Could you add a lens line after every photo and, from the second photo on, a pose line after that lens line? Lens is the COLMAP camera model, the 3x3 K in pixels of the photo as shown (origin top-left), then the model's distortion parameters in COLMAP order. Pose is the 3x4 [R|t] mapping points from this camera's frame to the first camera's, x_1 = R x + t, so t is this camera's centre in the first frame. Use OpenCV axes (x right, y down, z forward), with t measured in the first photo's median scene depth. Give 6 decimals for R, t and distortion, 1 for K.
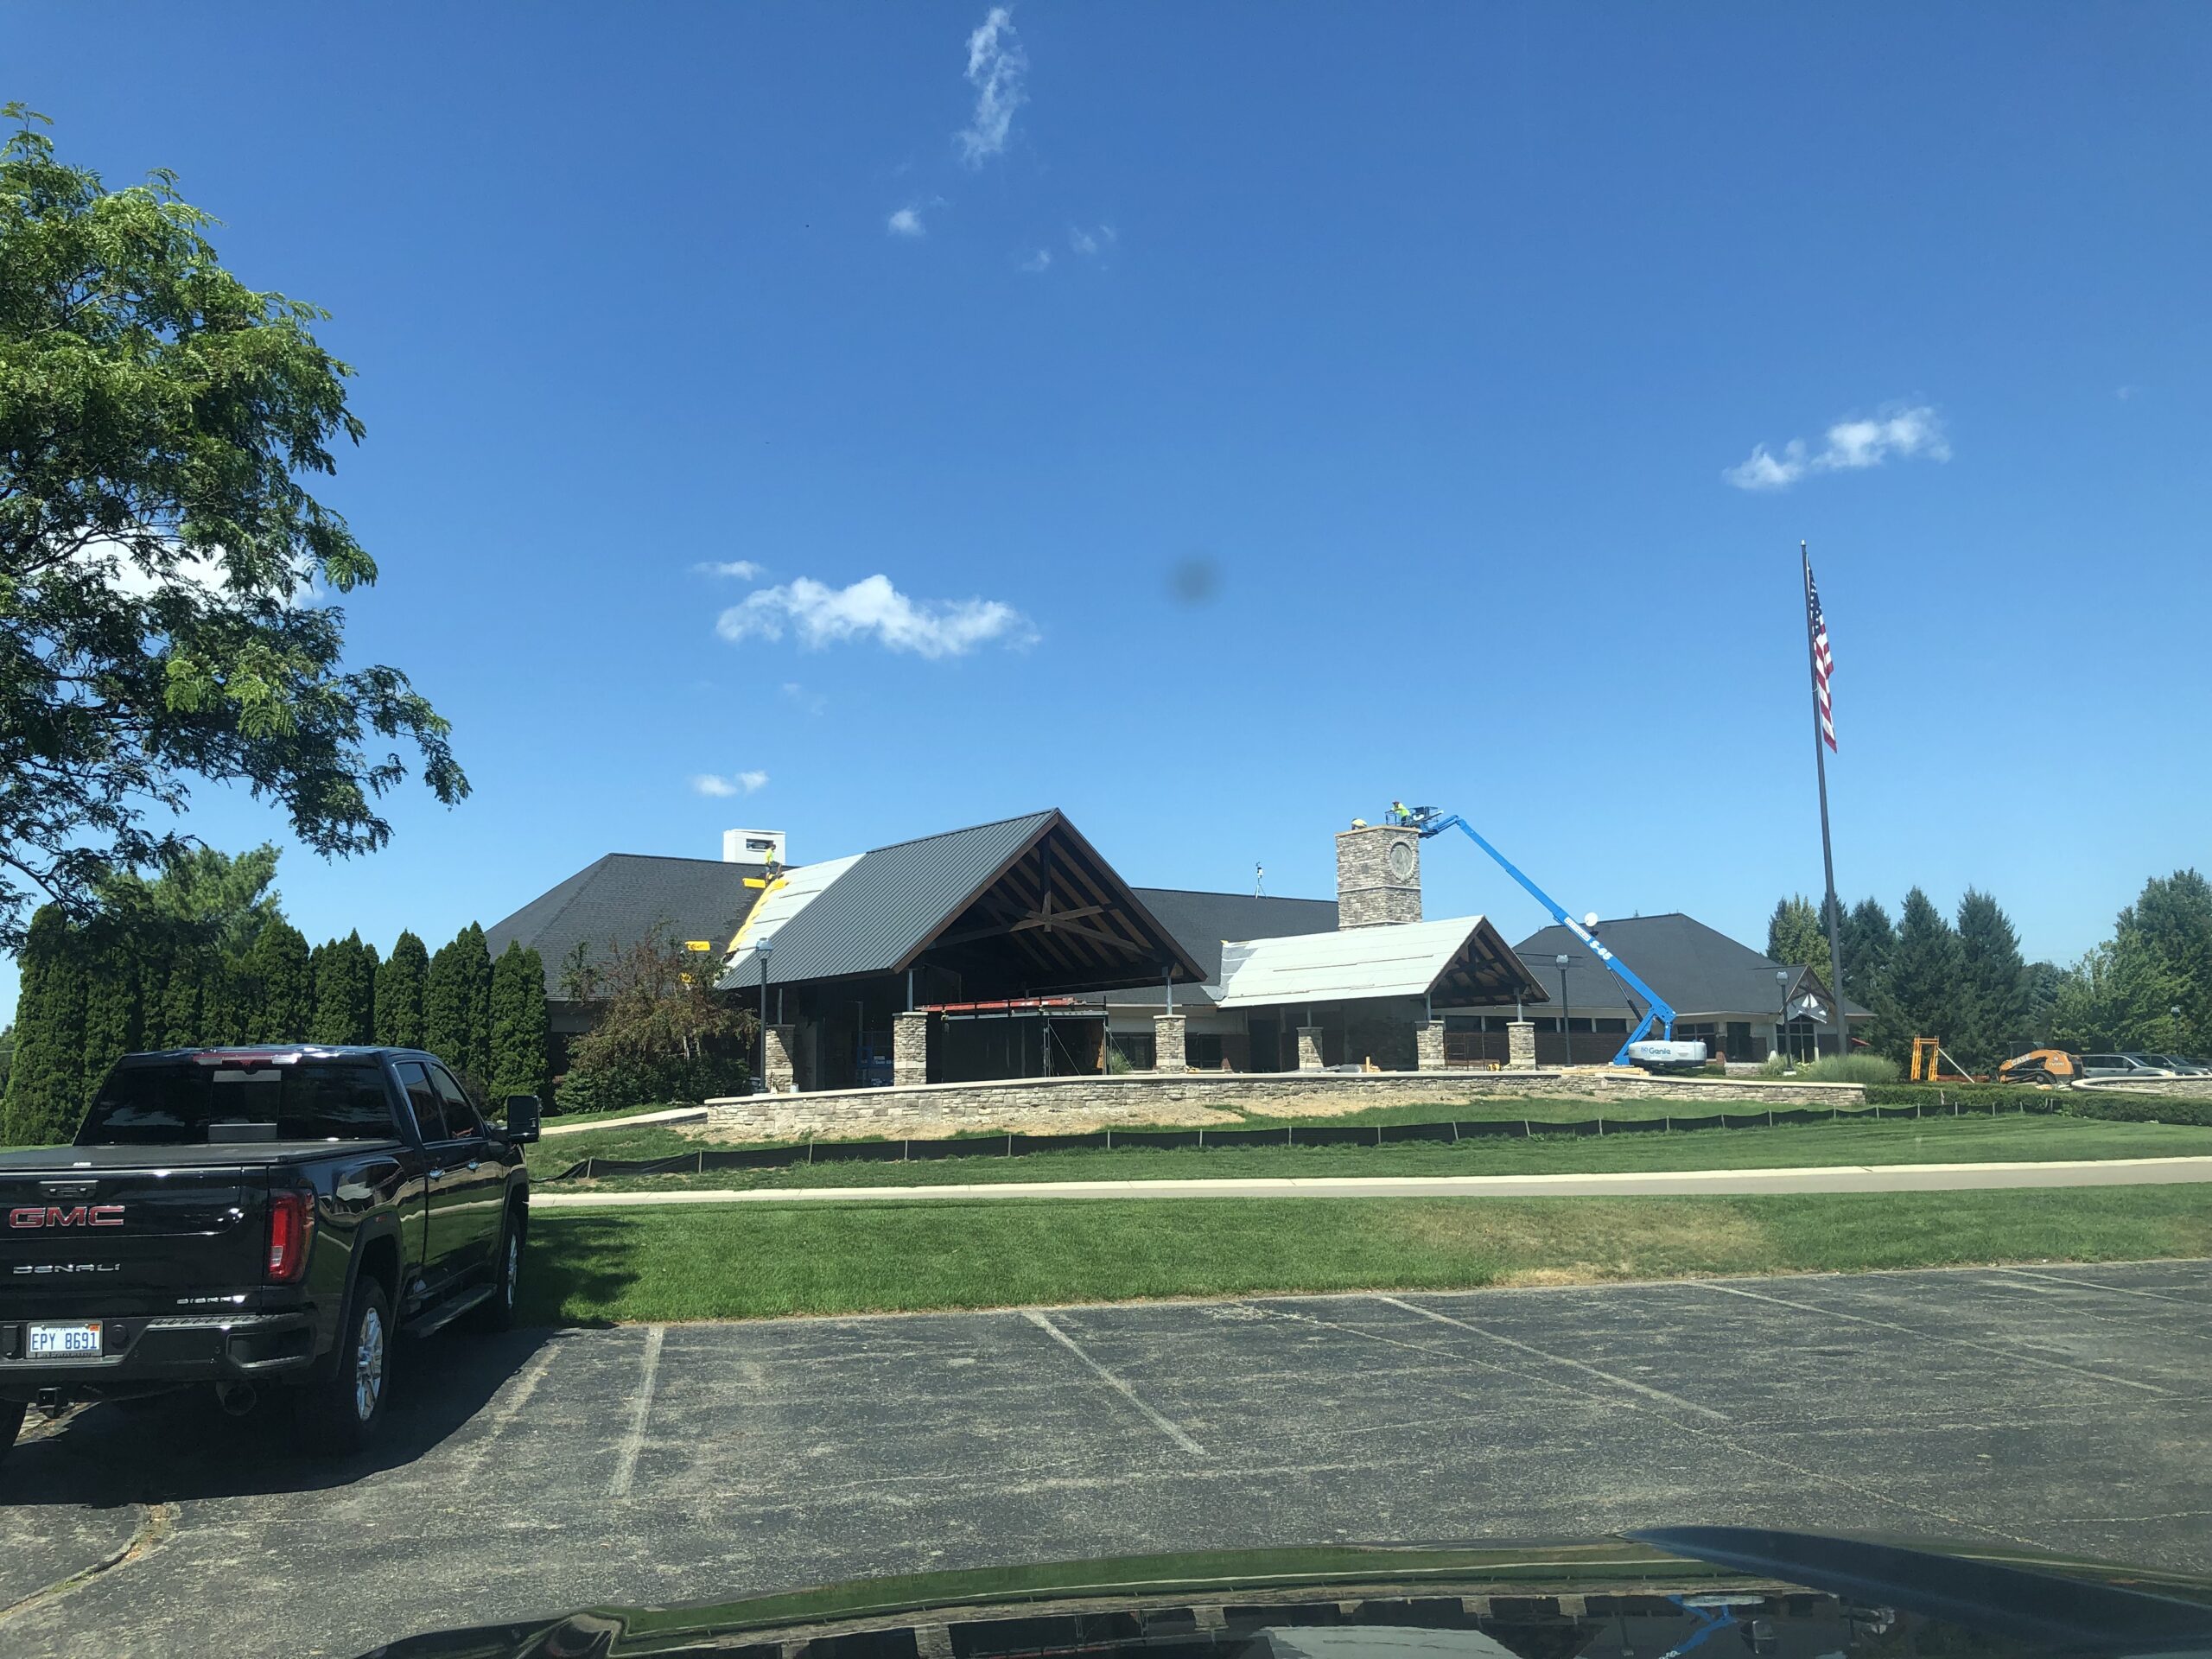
lens RADIAL K [[1779.4, 0, 1106.0], [0, 1779.4, 829.5], [0, 0, 1]] dist [0.003057, -0.003118]
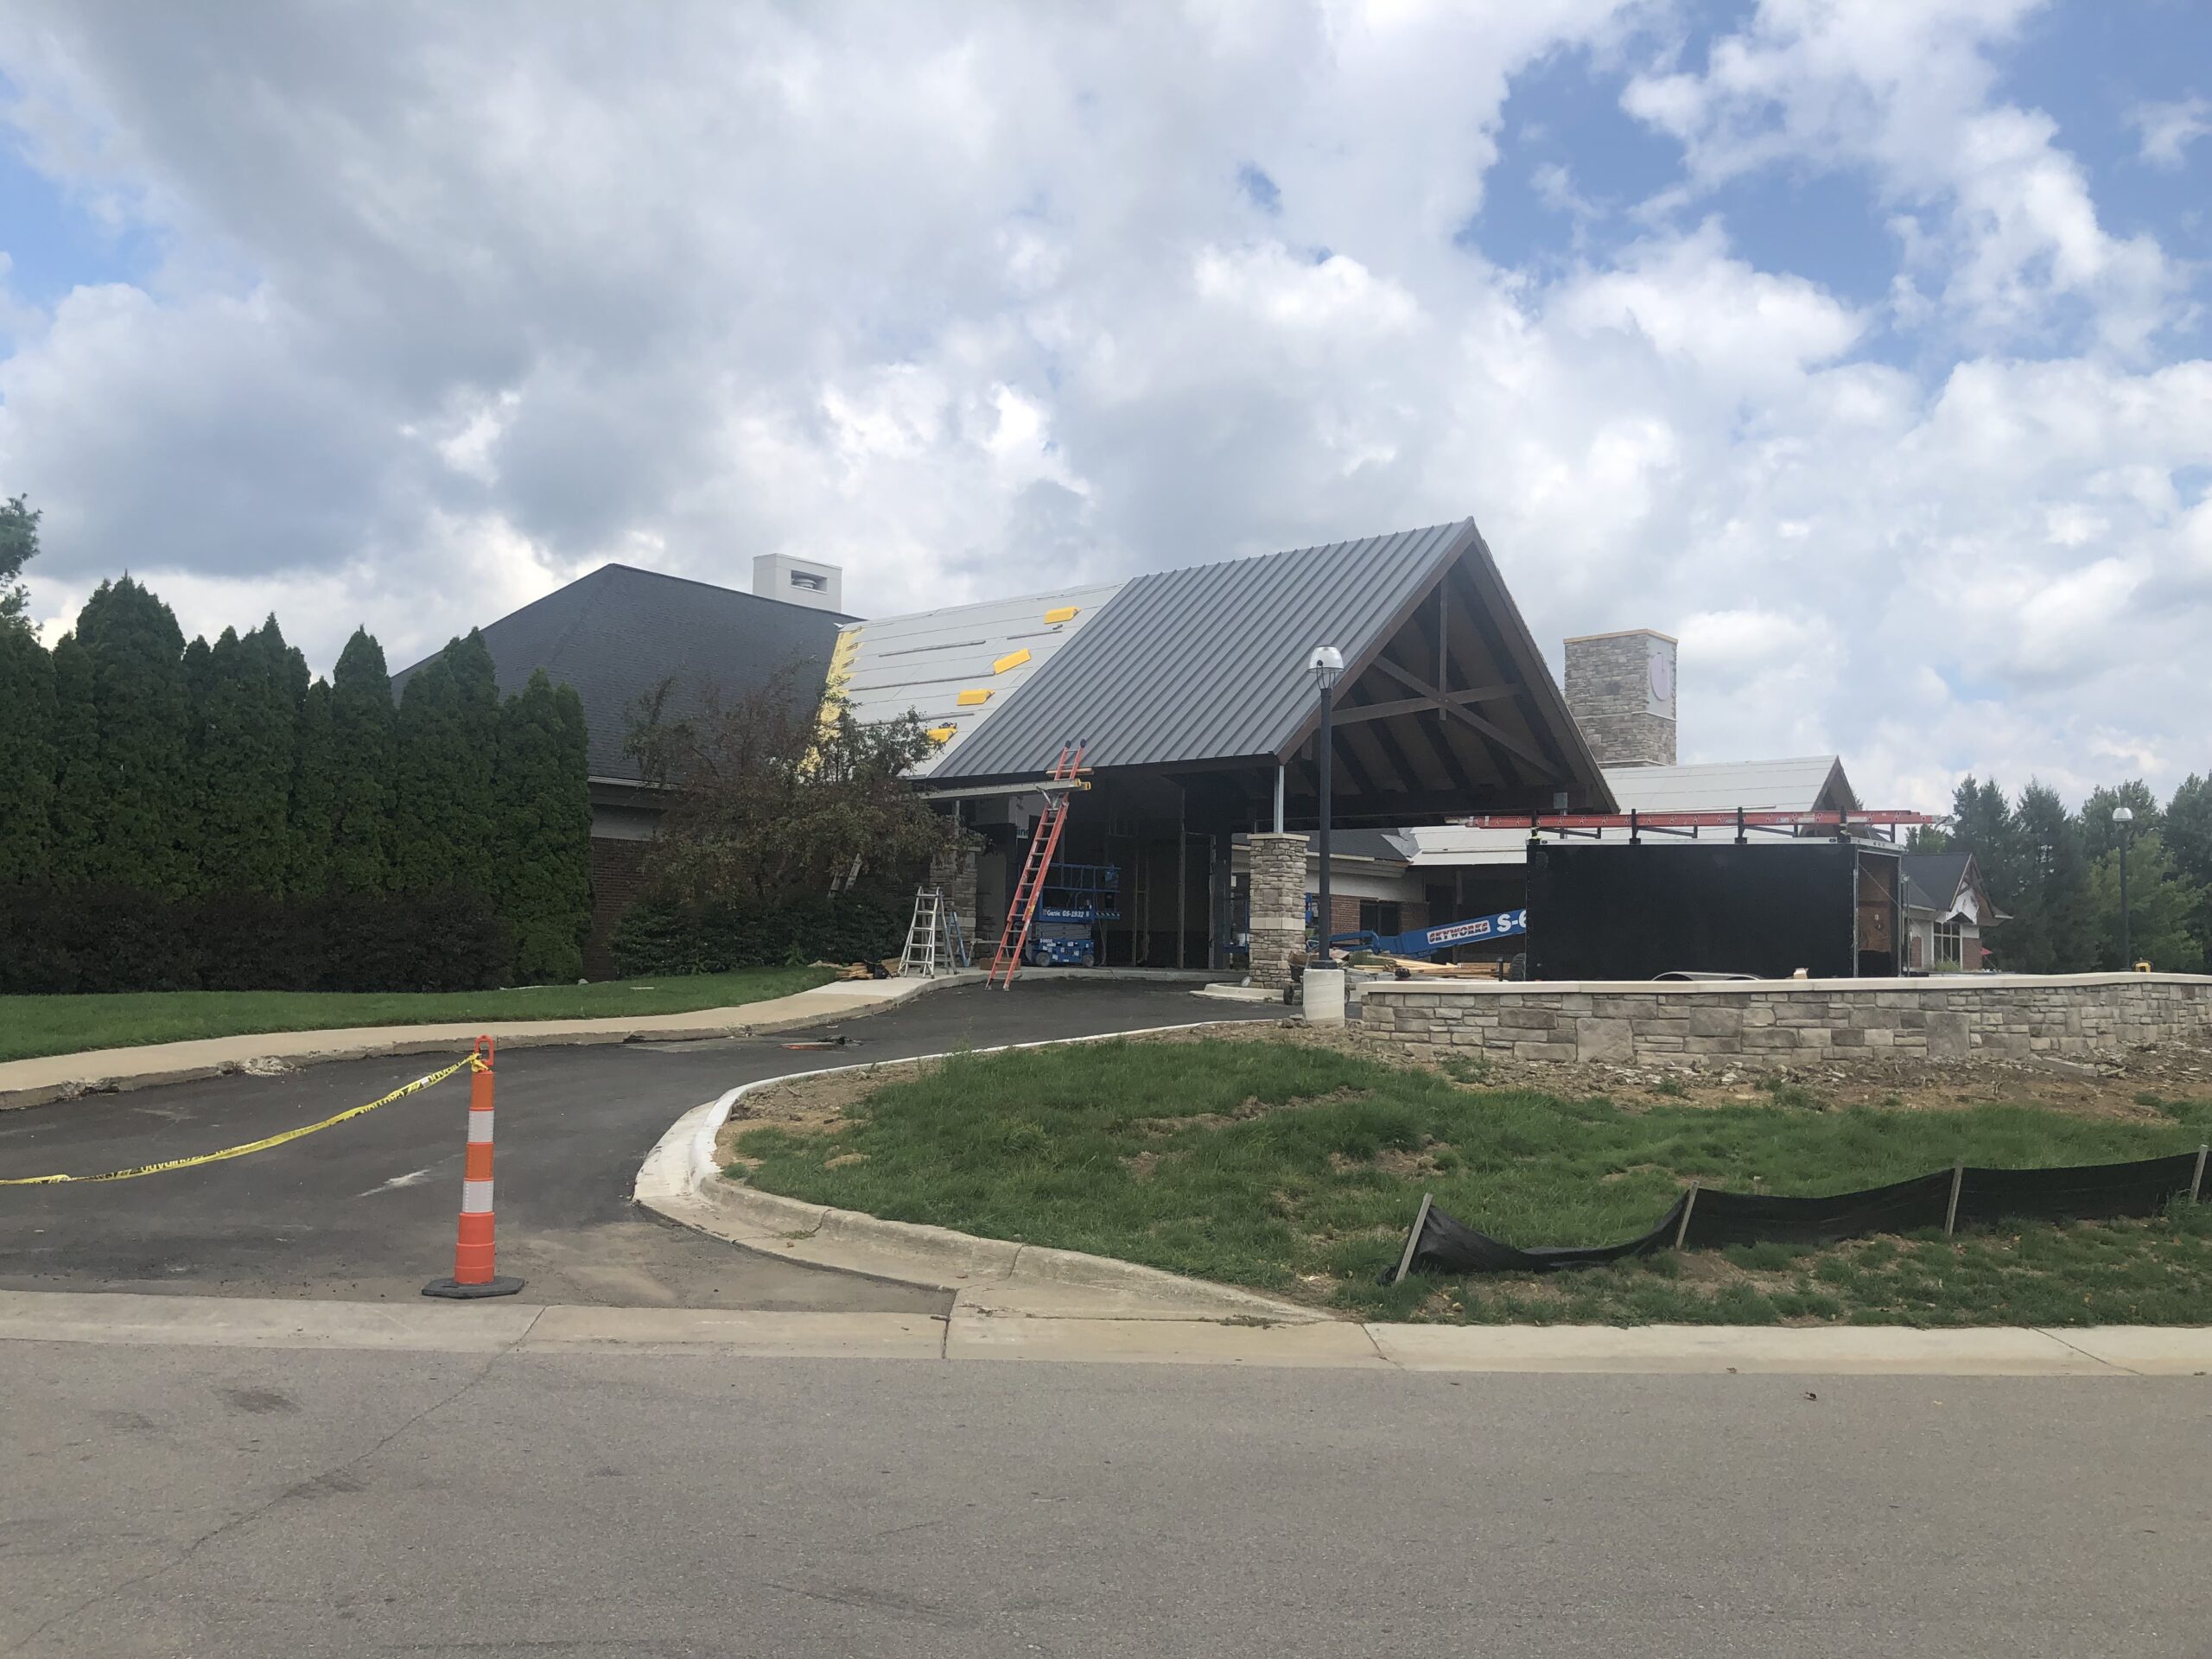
lens RADIAL K [[1779.4, 0, 1106.0], [0, 1779.4, 829.5], [0, 0, 1]] dist [0.003057, -0.003118]
pose [[0.983097, 0.059475, 0.173154, -0.254678], [-0.072109, 0.995103, 0.067608, 0.063203], [-0.168285, -0.078951, 0.982572, 0.415067]]
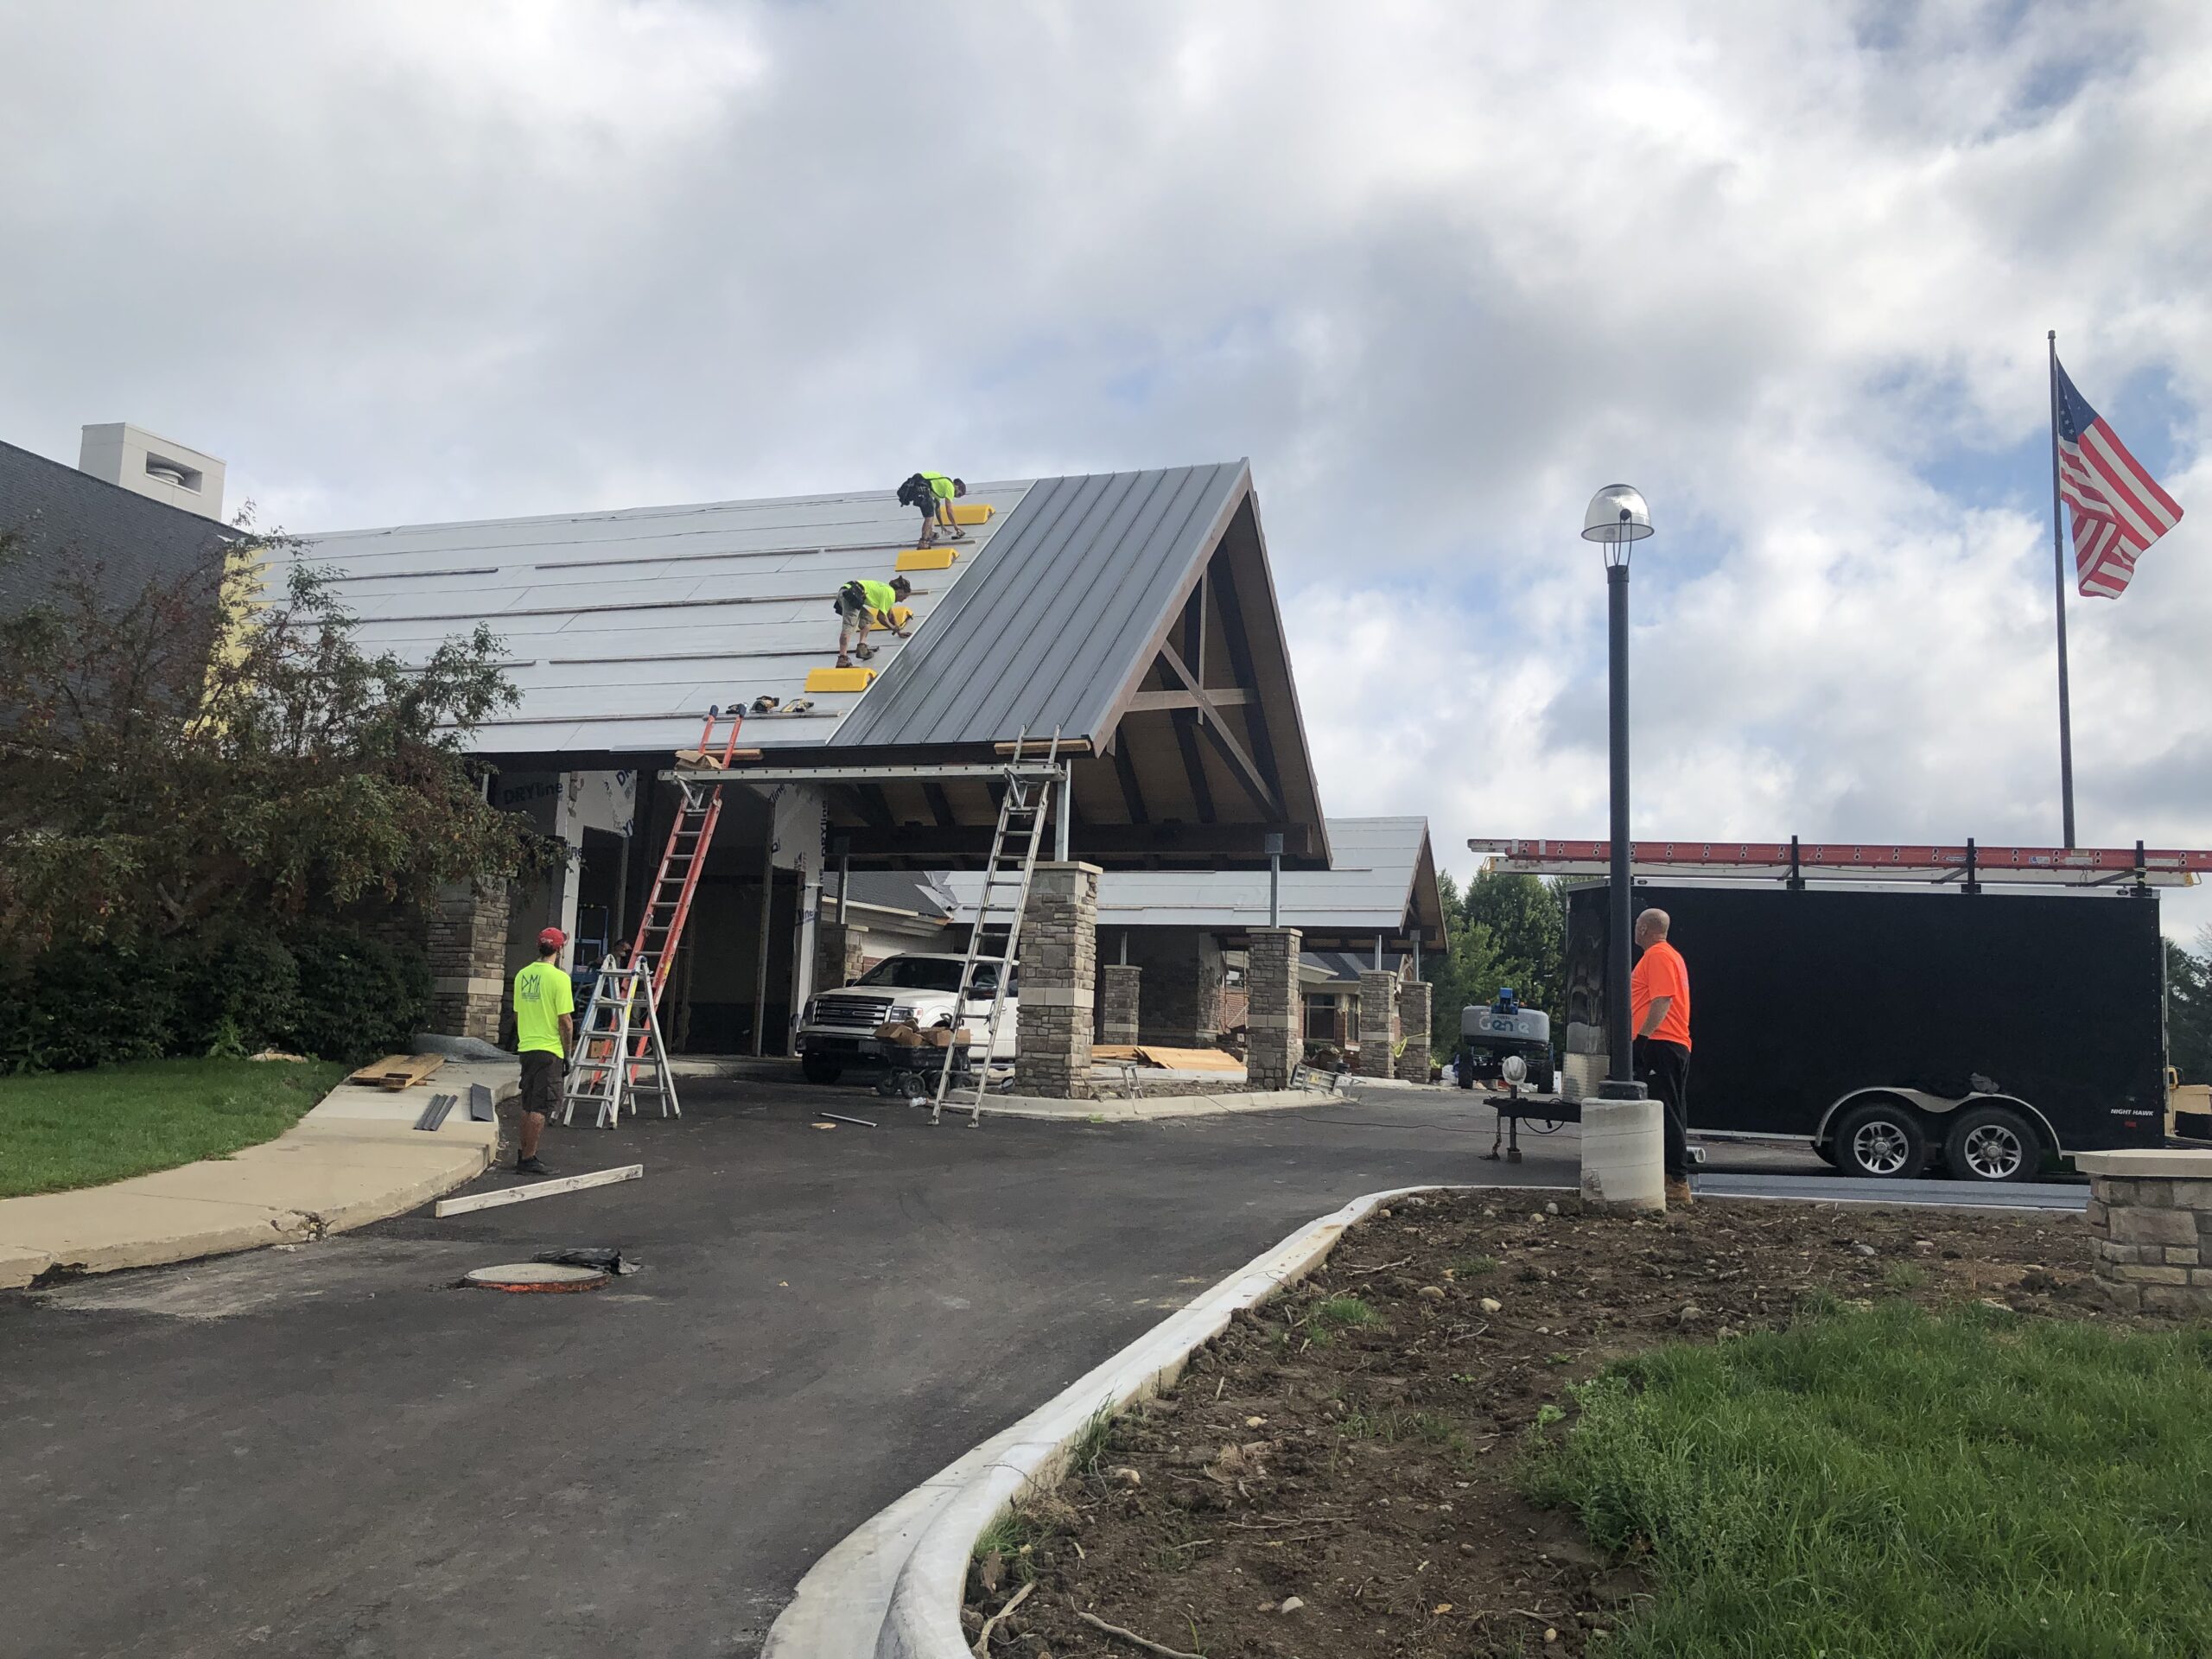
lens RADIAL K [[1779.4, 0, 1106.0], [0, 1779.4, 829.5], [0, 0, 1]] dist [0.003057, -0.003118]
pose [[0.834629, 0.115212, 0.538628, -0.298757], [-0.130433, 0.991407, -0.009949, 0.093689], [-0.535146, -0.061951, 0.842485, 0.634993]]
